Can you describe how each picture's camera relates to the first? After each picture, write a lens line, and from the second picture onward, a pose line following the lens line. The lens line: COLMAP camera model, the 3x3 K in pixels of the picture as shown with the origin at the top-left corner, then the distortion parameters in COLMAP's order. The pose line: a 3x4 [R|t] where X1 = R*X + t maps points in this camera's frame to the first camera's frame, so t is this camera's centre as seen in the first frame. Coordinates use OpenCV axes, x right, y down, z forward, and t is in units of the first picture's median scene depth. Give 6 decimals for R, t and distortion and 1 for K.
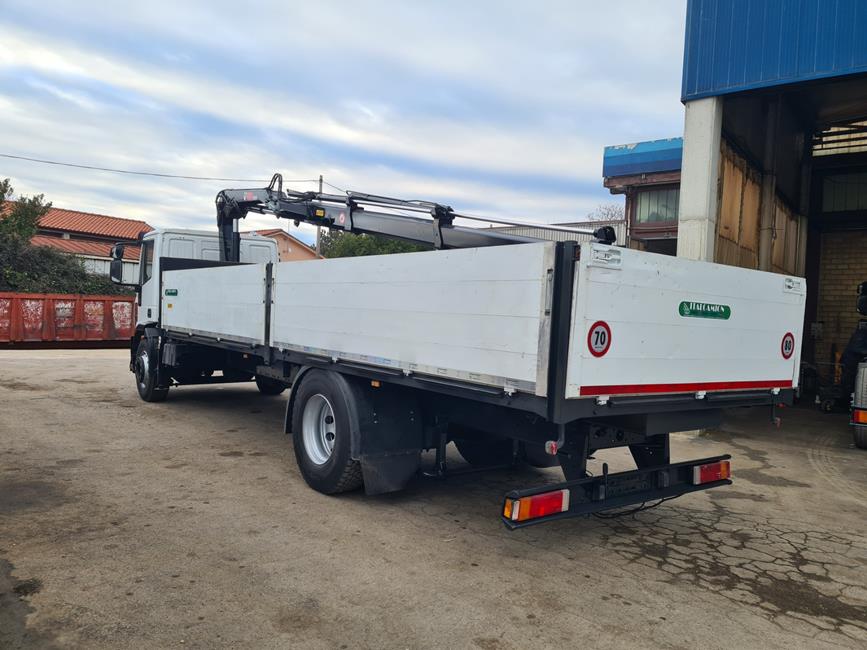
lens RADIAL K [[655.0, 0, 433.5], [0, 655.0, 325.0], [0, 0, 1]] dist [0.078866, -0.070117]
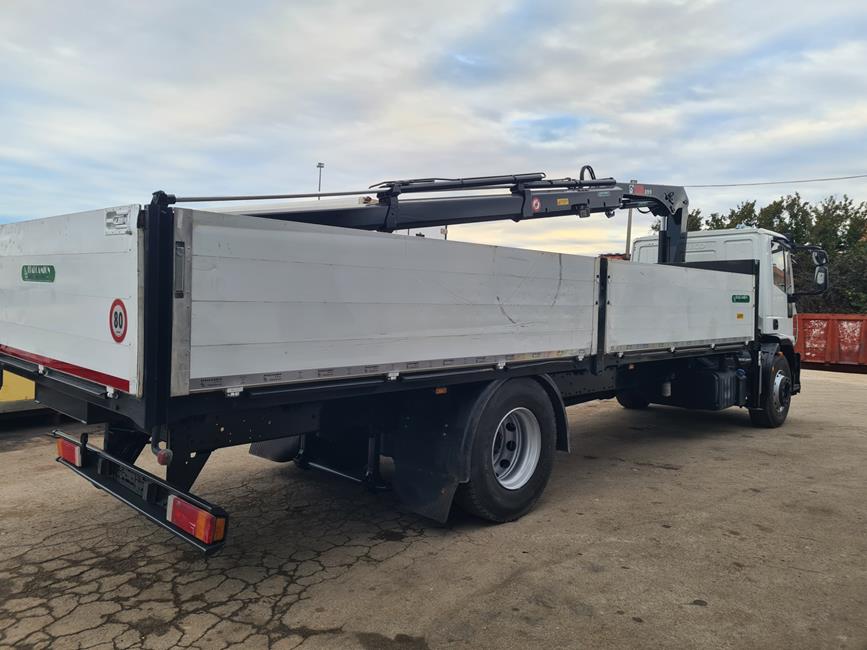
lens RADIAL K [[655.0, 0, 433.5], [0, 655.0, 325.0], [0, 0, 1]] dist [0.078866, -0.070117]
pose [[0.134895, -0.008410, -0.990824, 1.132798], [-0.042427, 0.998998, -0.014256, 0.030739], [0.989951, 0.043961, 0.134403, 1.174250]]
